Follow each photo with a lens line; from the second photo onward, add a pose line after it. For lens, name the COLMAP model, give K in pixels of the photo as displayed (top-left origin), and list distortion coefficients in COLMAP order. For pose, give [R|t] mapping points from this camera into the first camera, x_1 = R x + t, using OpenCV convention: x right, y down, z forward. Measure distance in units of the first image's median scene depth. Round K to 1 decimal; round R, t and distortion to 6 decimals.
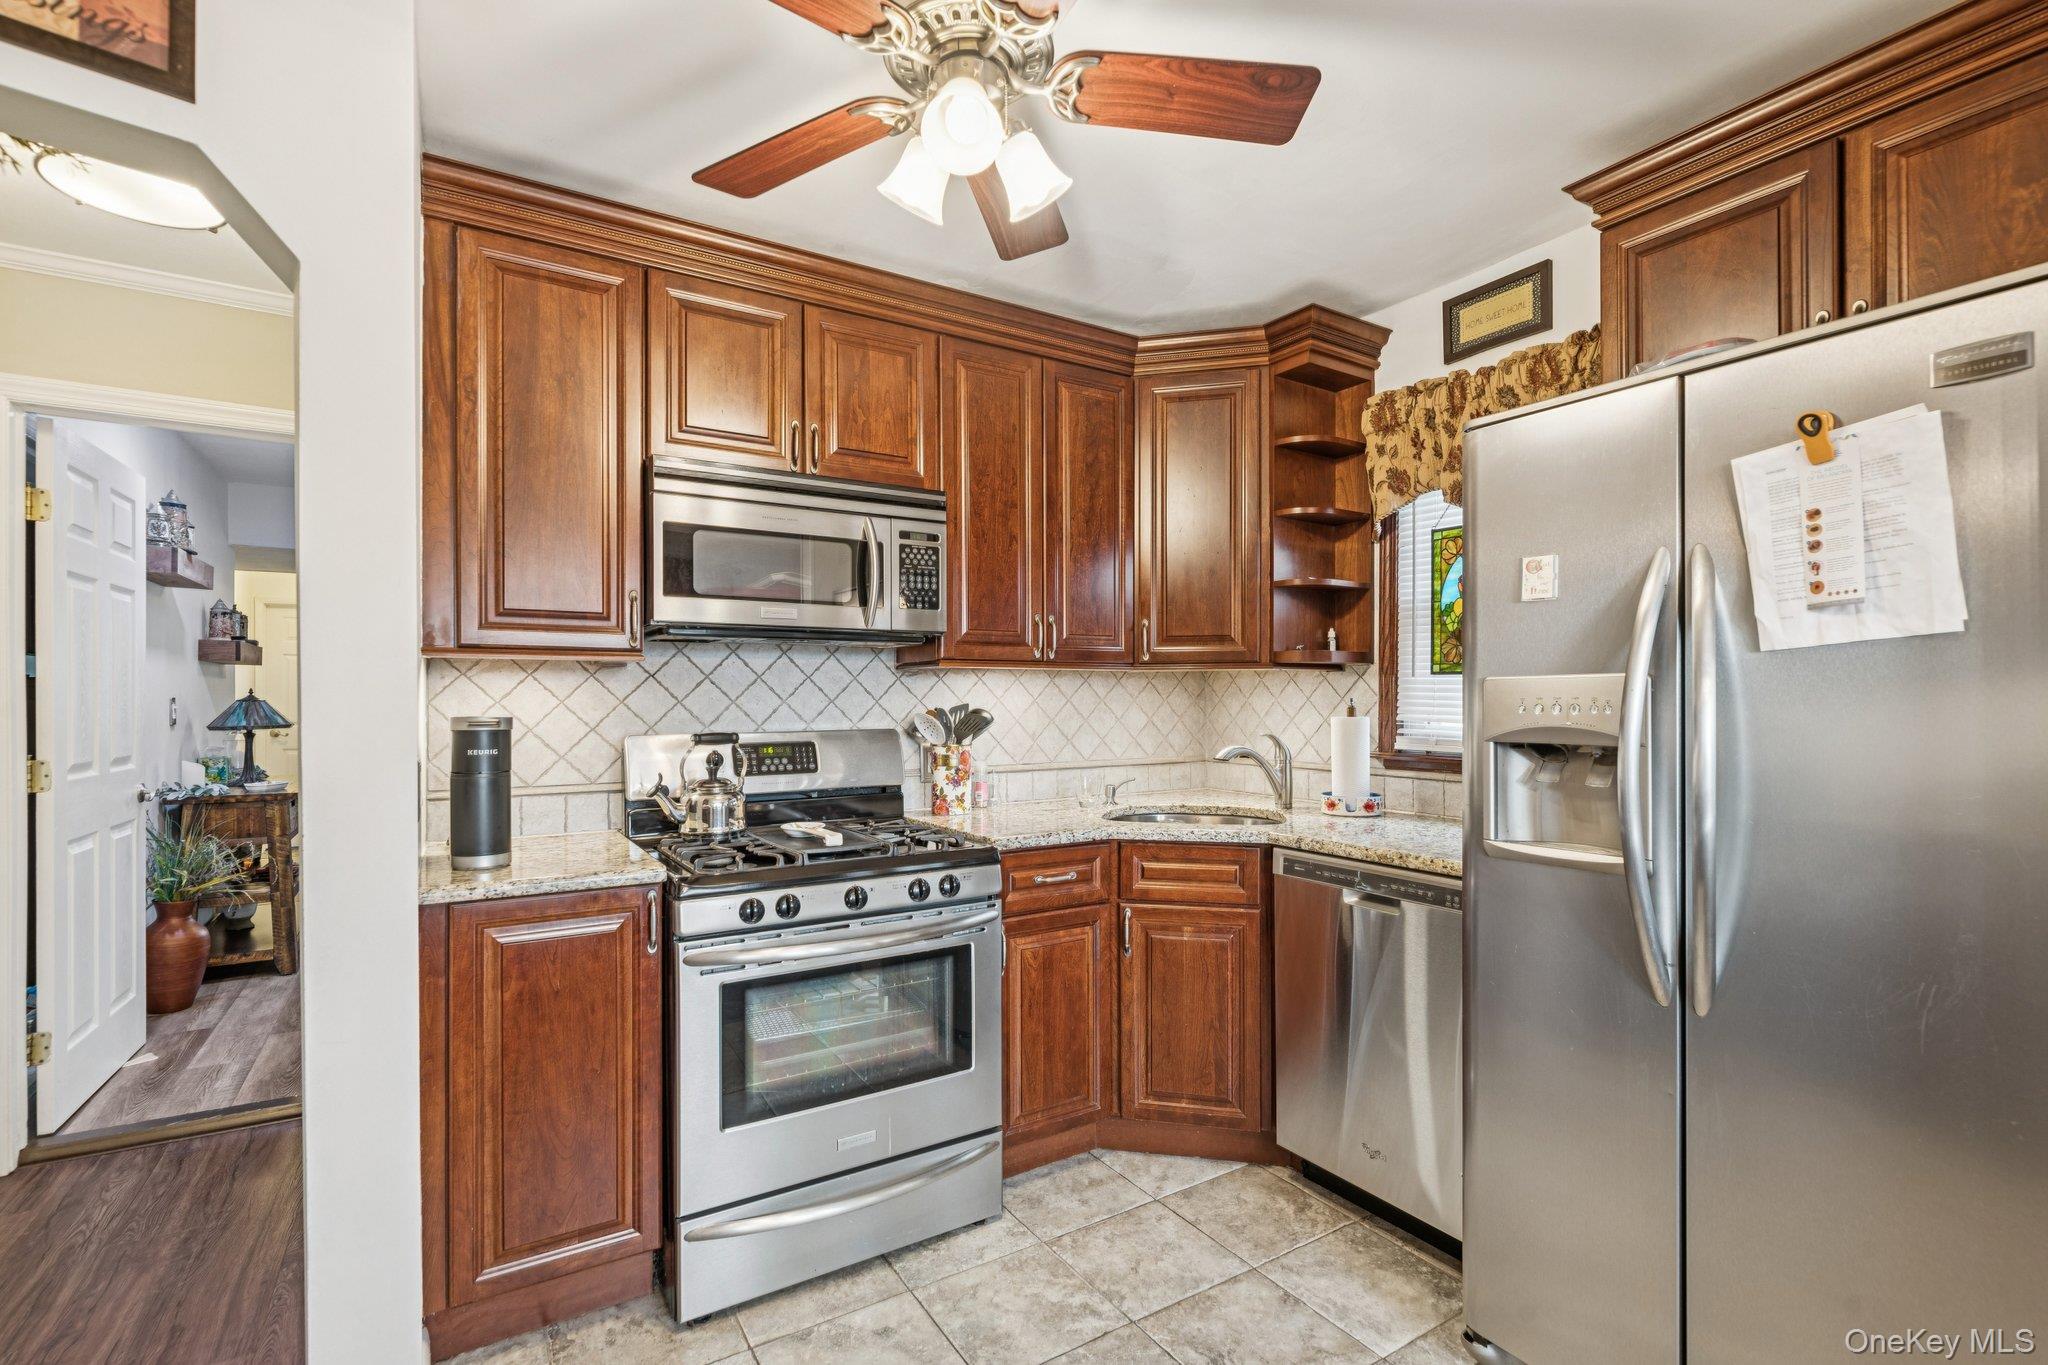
lens RADIAL K [[936.9, 0, 1031.8], [0, 936.9, 701.9], [0, 0, 1]] dist [0.004641, 0.000464]
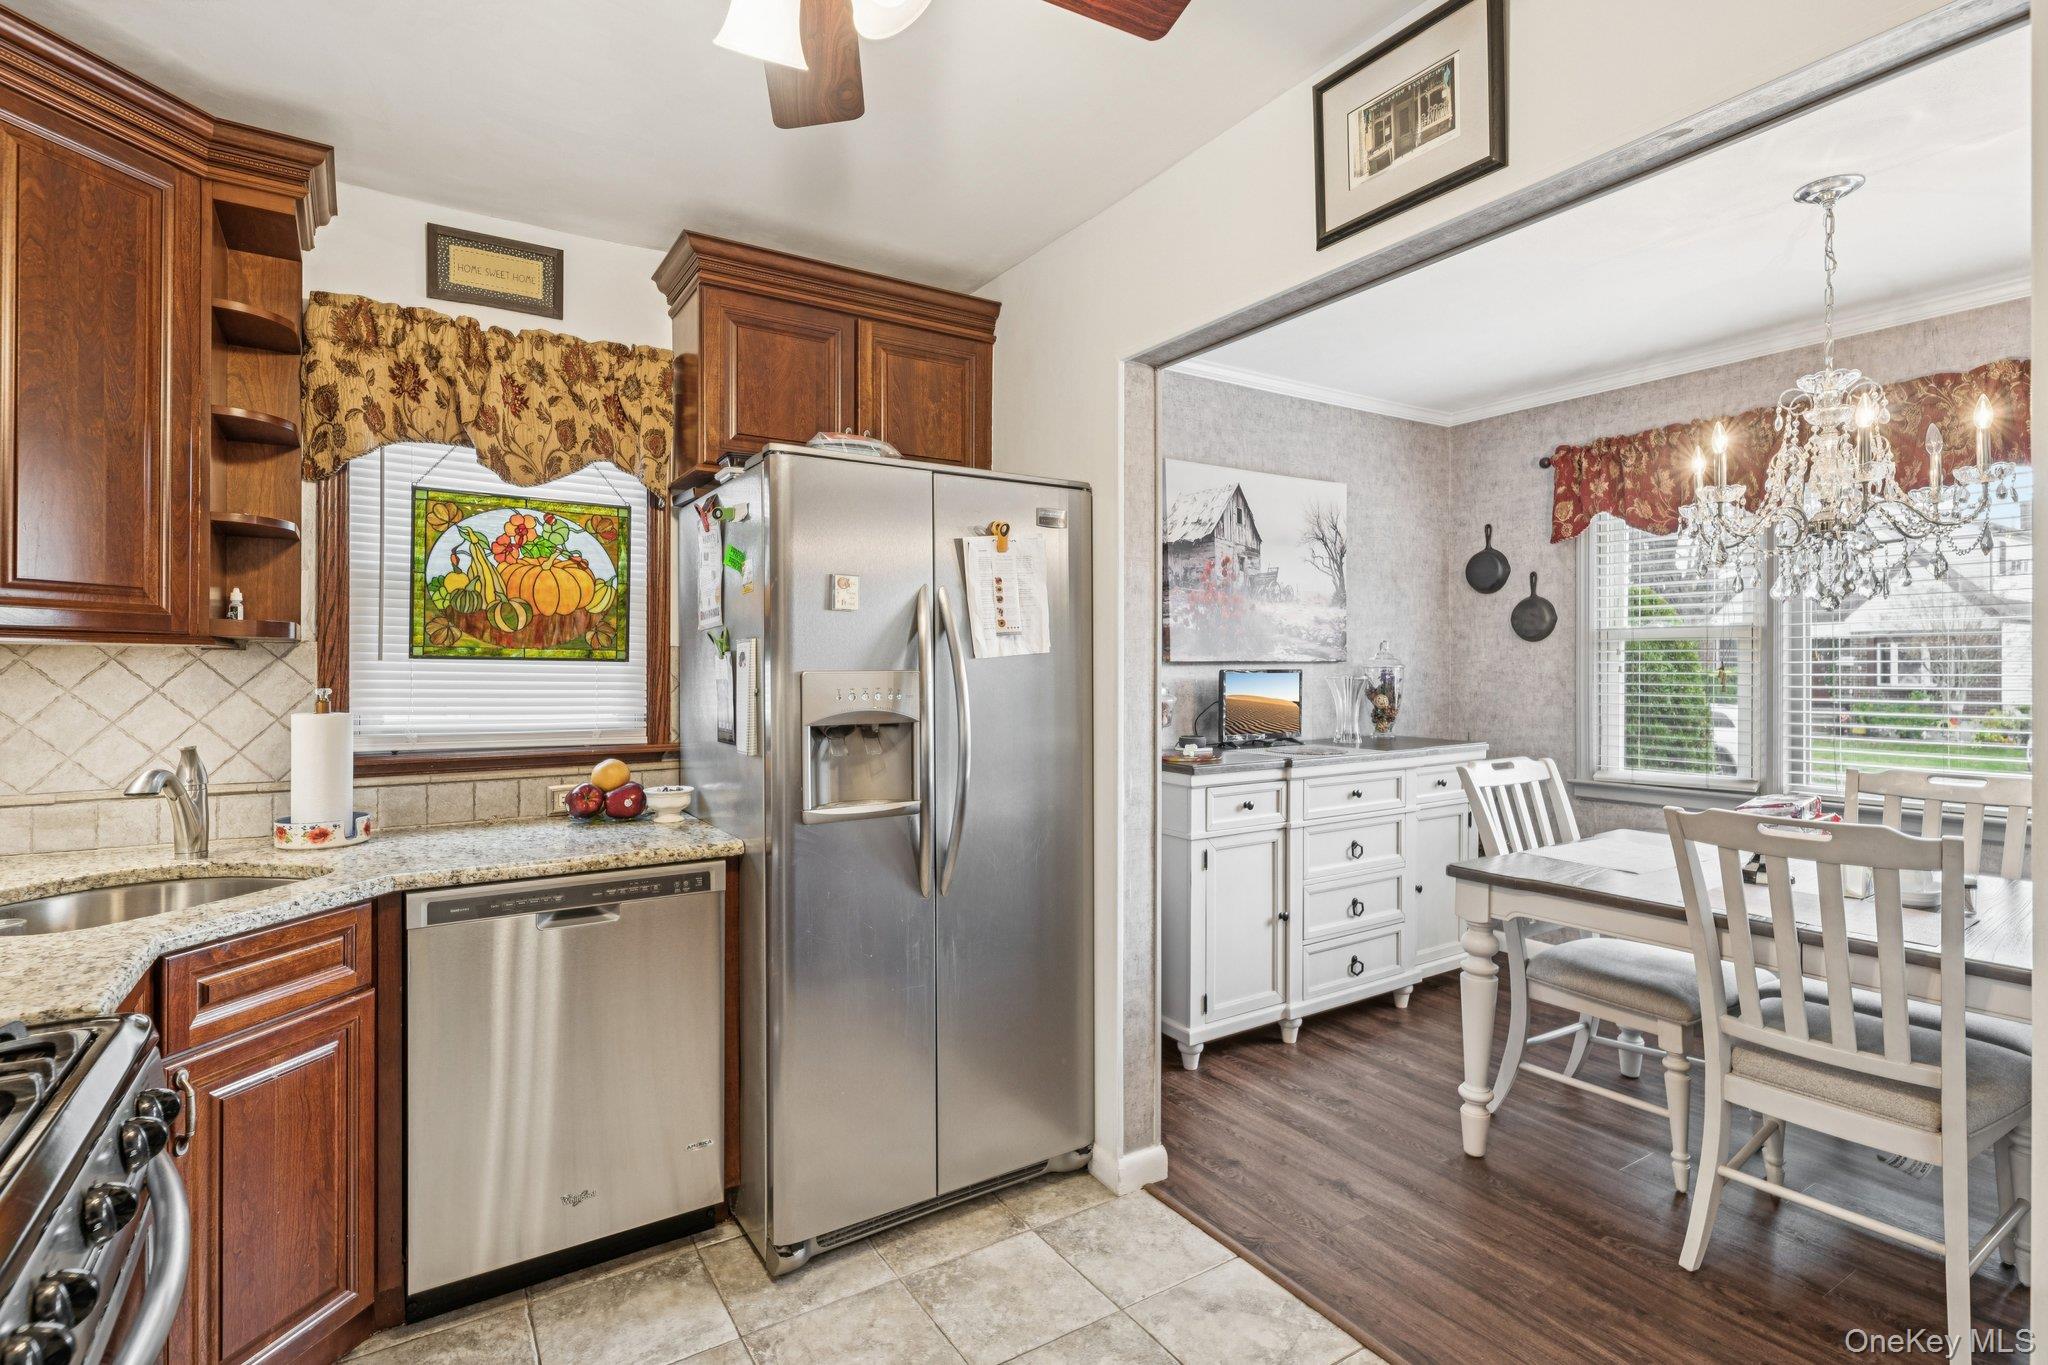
lens RADIAL K [[998.1, 0, 1030.4], [0, 998.1, 667.7], [0, 0, 1]] dist [-0.000090, -0.000382]
pose [[-0.021978, 0.003583, 0.999752, -0.489594], [0.003532, 0.999988, -0.003506, -0.016246], [-0.999752, 0.003454, -0.021991, 0.481381]]
